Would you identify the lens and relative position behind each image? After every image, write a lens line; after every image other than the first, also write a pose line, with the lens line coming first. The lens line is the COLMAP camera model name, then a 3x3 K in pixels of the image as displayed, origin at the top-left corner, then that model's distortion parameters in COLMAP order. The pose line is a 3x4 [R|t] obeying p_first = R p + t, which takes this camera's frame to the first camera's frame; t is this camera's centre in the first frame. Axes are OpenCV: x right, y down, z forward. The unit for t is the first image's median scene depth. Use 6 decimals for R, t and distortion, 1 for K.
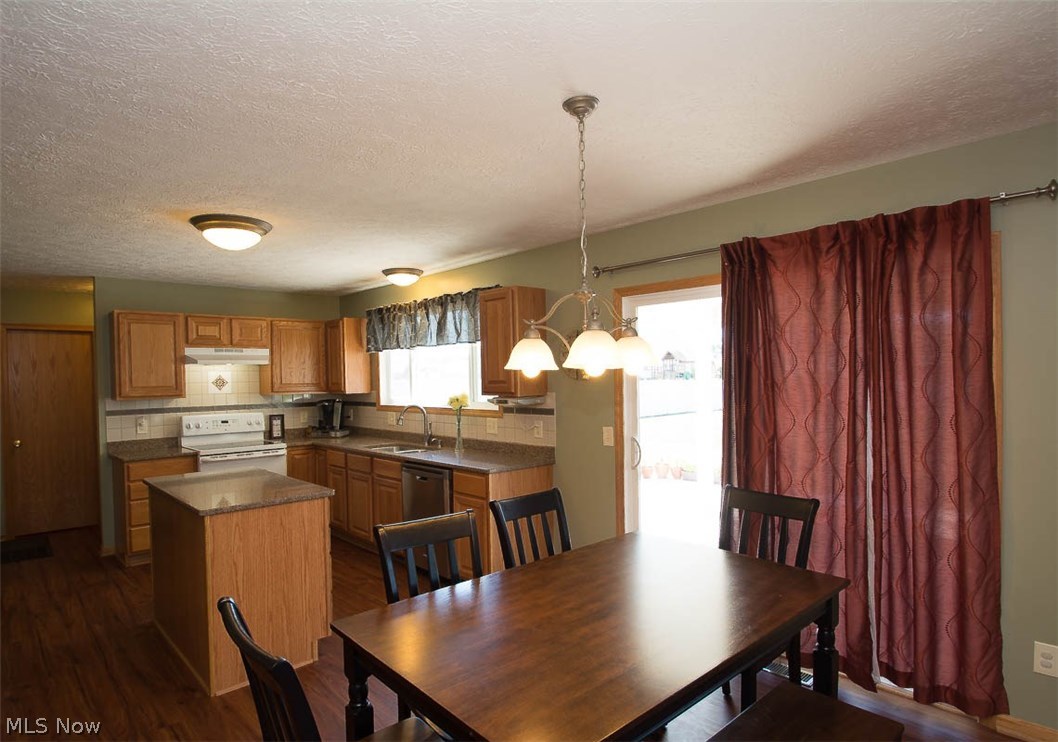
lens RADIAL K [[592.1, 0, 507.3], [0, 592.1, 380.9], [0, 0, 1]] dist [-0.001311, -0.000541]
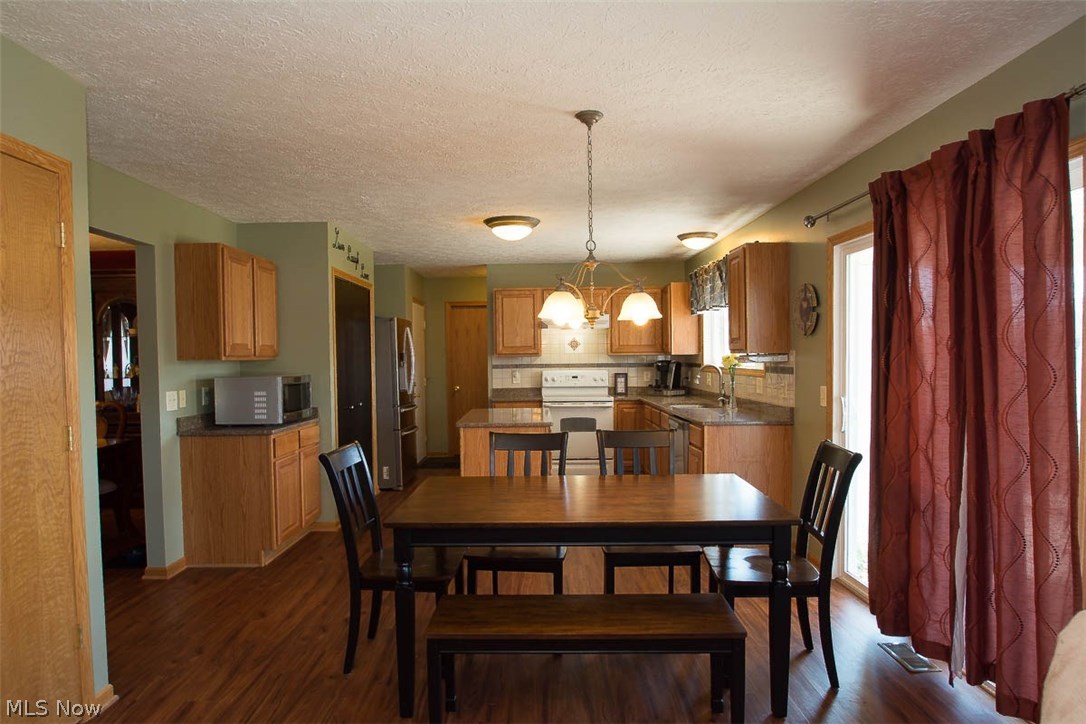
lens RADIAL K [[670.7, 0, 541.1], [0, 670.7, 385.7], [0, 0, 1]] dist [-0.003663, -0.000571]
pose [[0.760317, 0.037348, -0.648478, 0.369693], [-0.004339, 0.998615, 0.052426, 0.017169], [0.649538, -0.037046, 0.759426, -0.073489]]
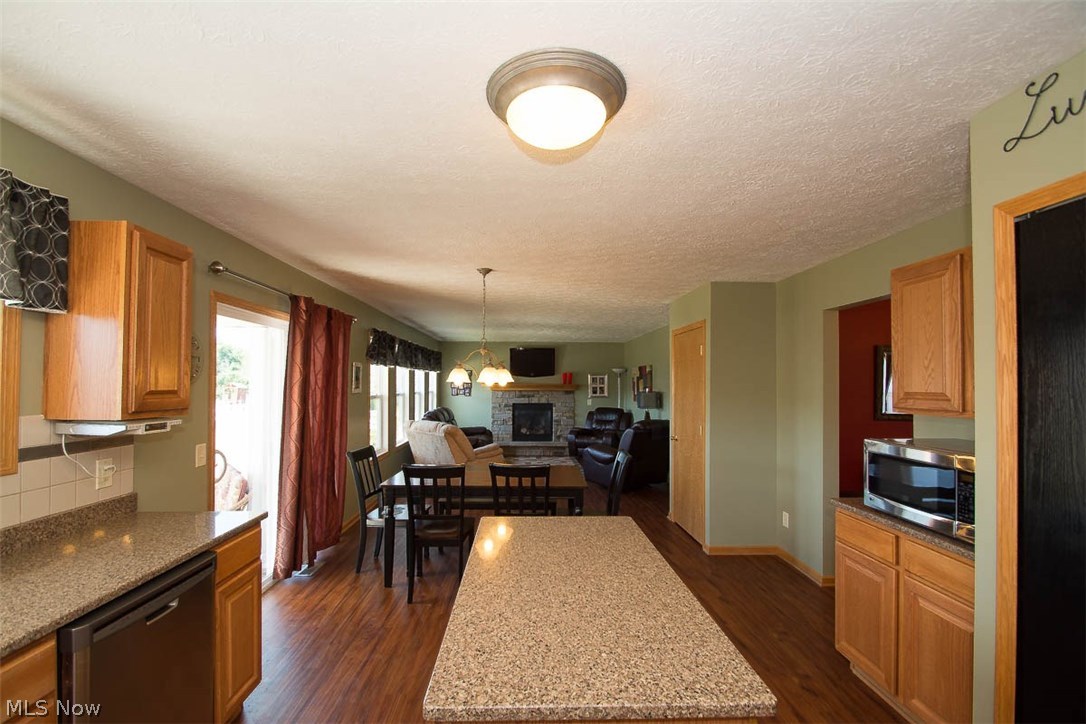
lens RADIAL K [[480.4, 0, 538.2], [0, 480.4, 376.9], [0, 0, 1]] dist [0.010394, -0.013115]
pose [[-0.772153, 0.026509, 0.634884, -0.475928], [0.015210, 0.999614, -0.023240, 0.001818], [-0.635255, -0.008288, -0.772258, 0.873217]]
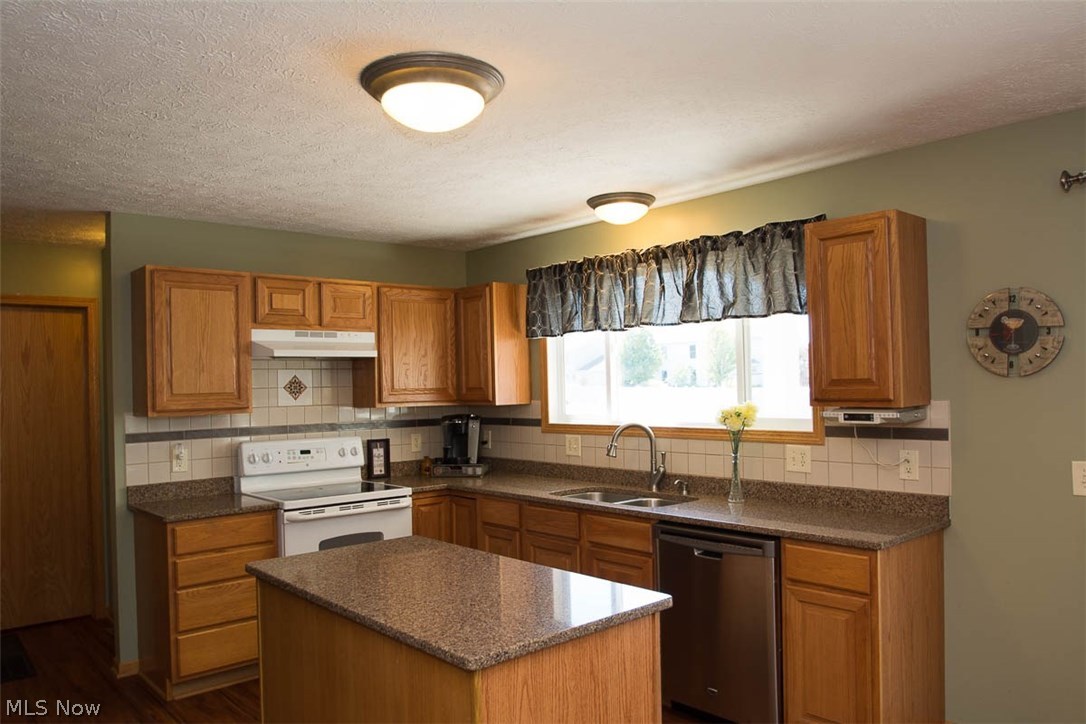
lens RADIAL K [[800.2, 0, 576.7], [0, 800.2, 365.8], [0, 0, 1]] dist [-0.044172, 0.003557]
pose [[0.999976, -0.003578, 0.005872, -0.215910], [0.003749, 0.999561, -0.029403, 0.006081], [-0.005764, 0.029424, 0.999550, 0.187417]]
